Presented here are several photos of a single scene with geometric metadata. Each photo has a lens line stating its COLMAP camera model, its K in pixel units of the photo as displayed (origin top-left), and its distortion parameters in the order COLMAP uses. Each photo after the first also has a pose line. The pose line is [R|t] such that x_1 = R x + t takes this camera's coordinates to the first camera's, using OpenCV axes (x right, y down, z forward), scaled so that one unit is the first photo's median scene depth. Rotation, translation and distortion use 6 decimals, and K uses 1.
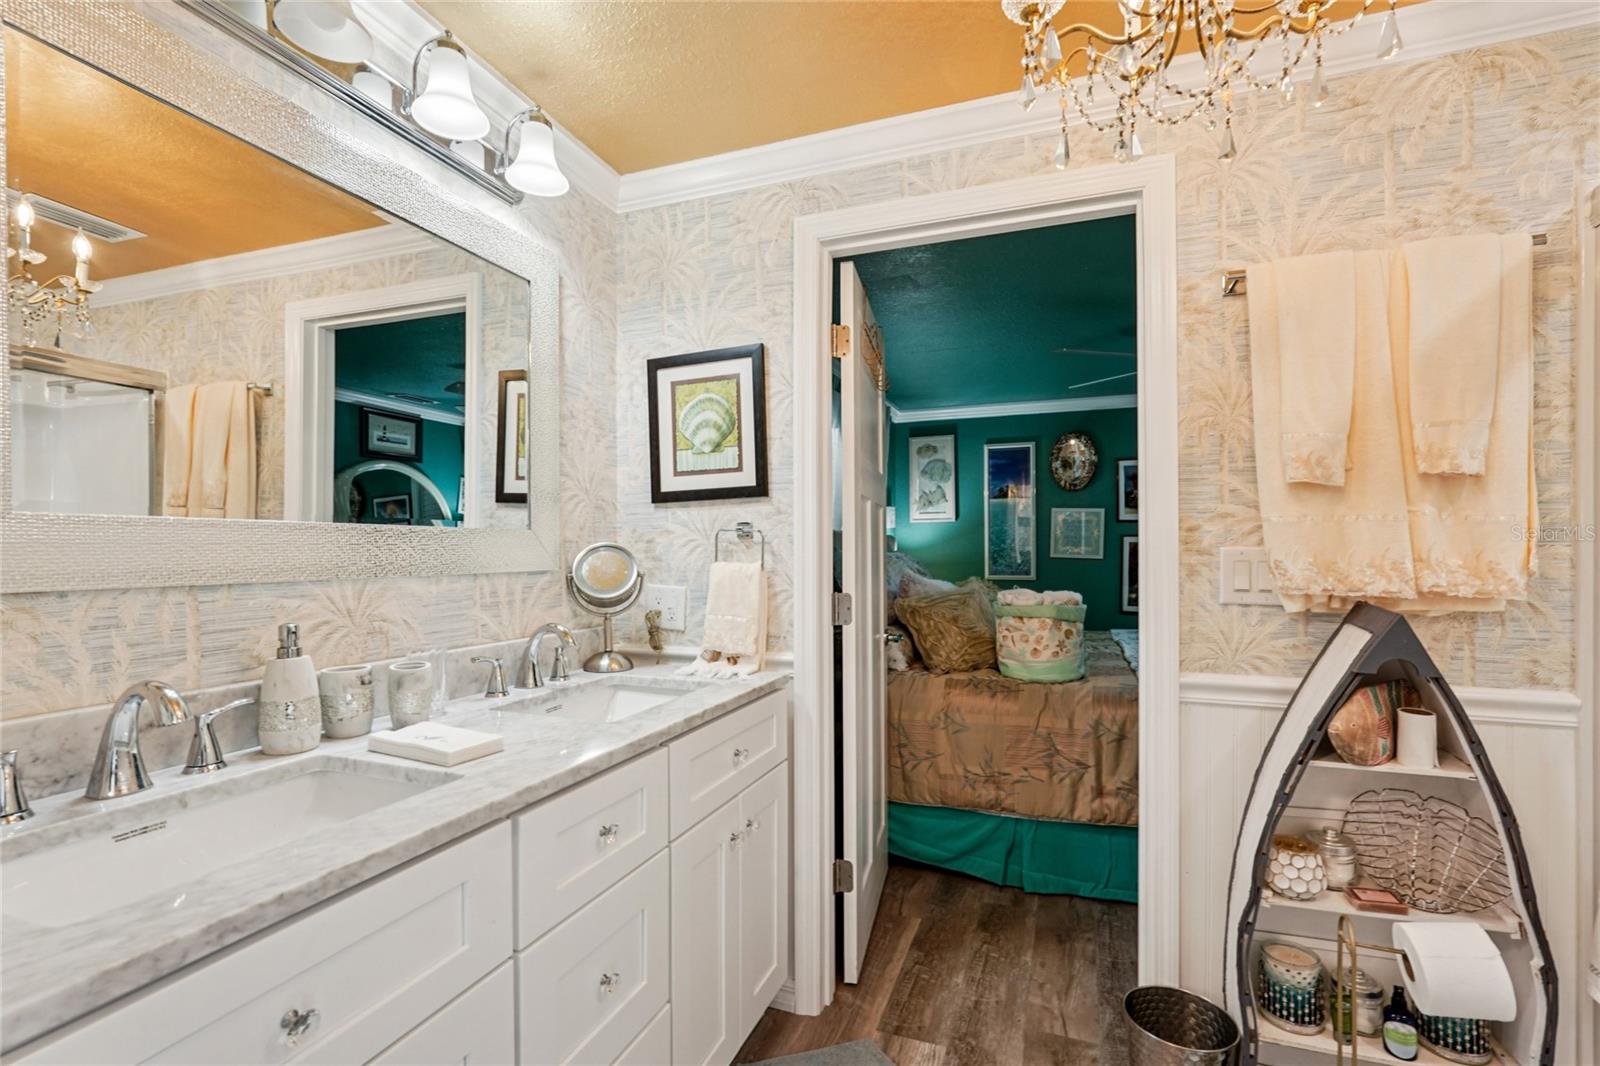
lens RADIAL K [[721.7, 0, 785.4], [0, 721.7, 557.2], [0, 0, 1]] dist [-0.012962, 0.008006]
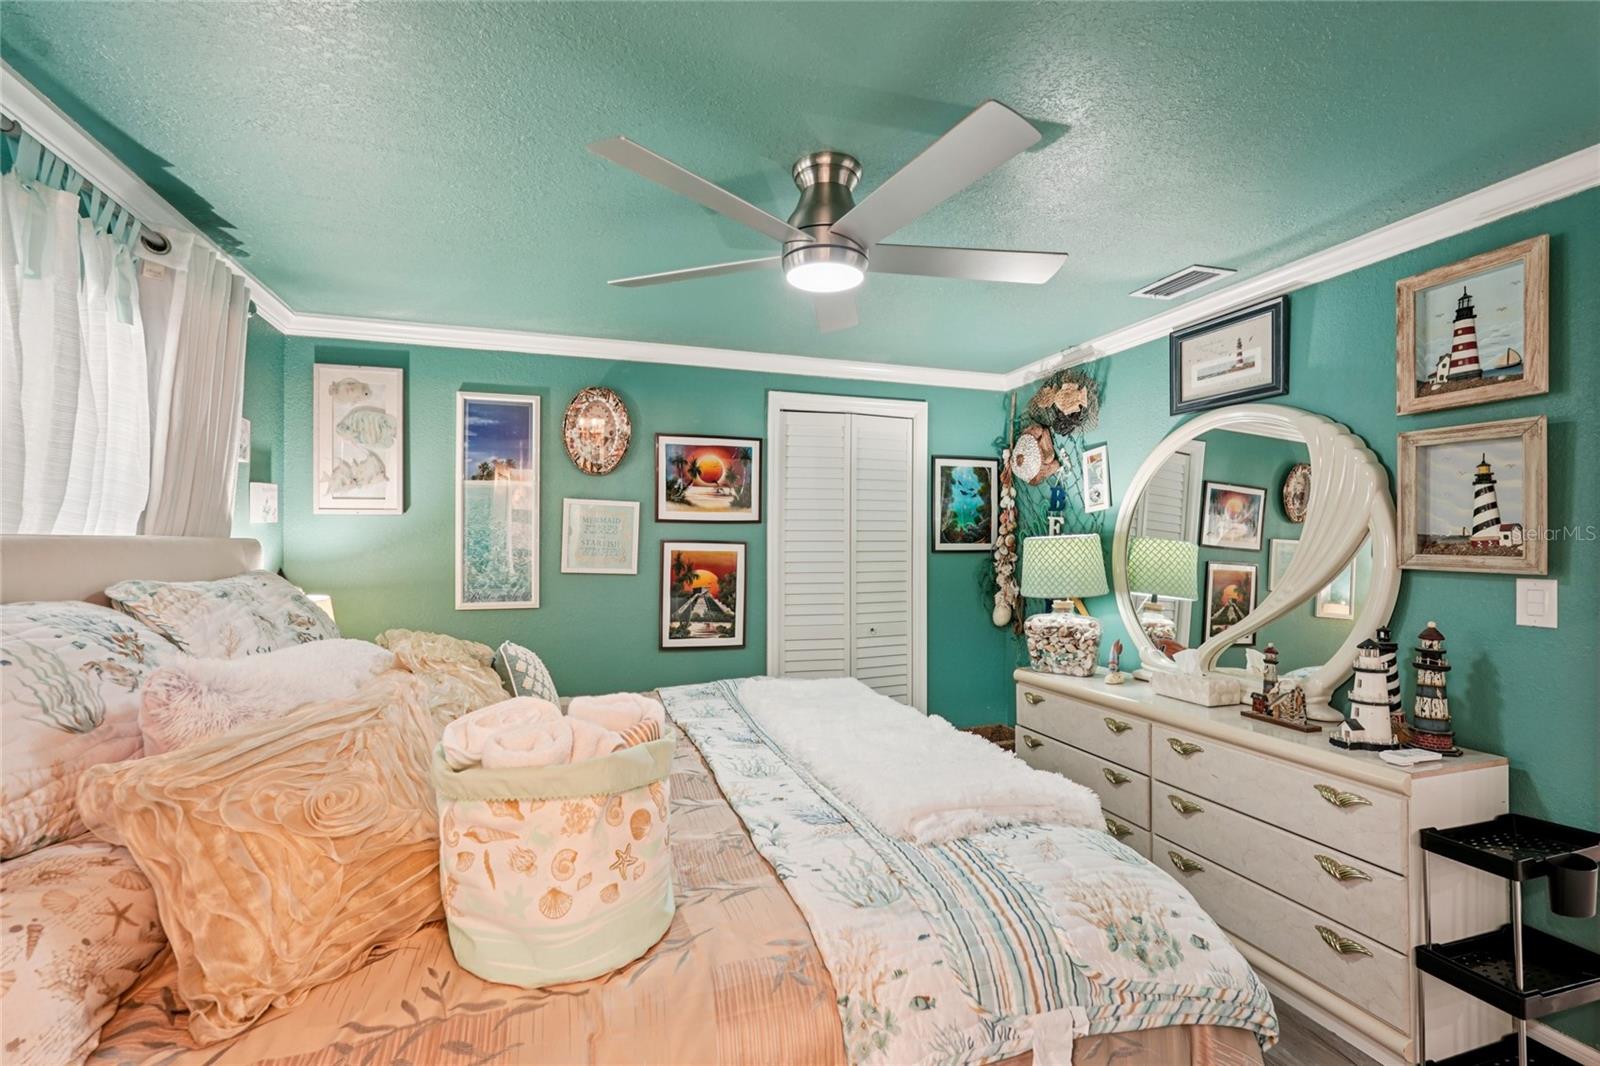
lens RADIAL K [[721.7, 0, 811.1], [0, 721.7, 534.7], [0, 0, 1]] dist [-0.012962, 0.008006]
pose [[0.762614, 0.010862, 0.646762, 0.120992], [0.003201, 0.999783, -0.020566, -0.021624], [-0.646845, 0.017754, 0.762414, 0.367045]]
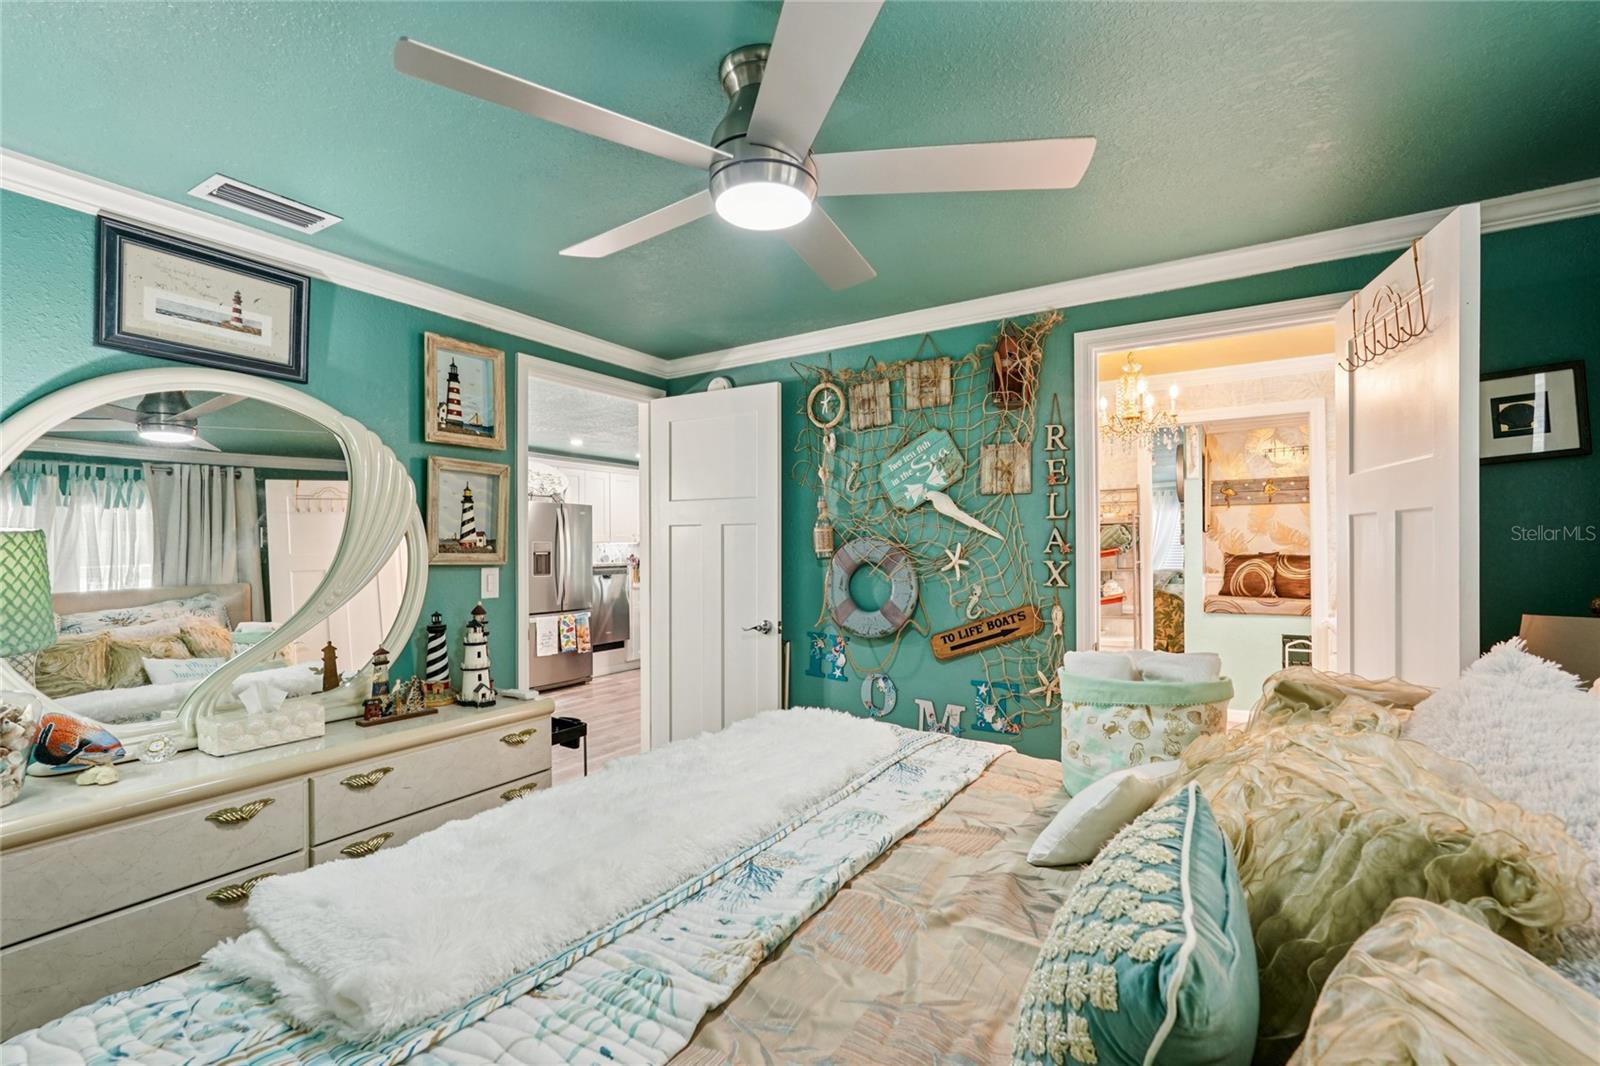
lens RADIAL K [[721.7, 0, 797.5], [0, 721.7, 543.2], [0, 0, 1]] dist [-0.012962, 0.008006]
pose [[-0.982163, 0.010800, 0.187722, 0.256278], [0.010615, 0.999942, -0.001993, -0.021317], [-0.187733, 0.000035, -0.982220, 0.798905]]
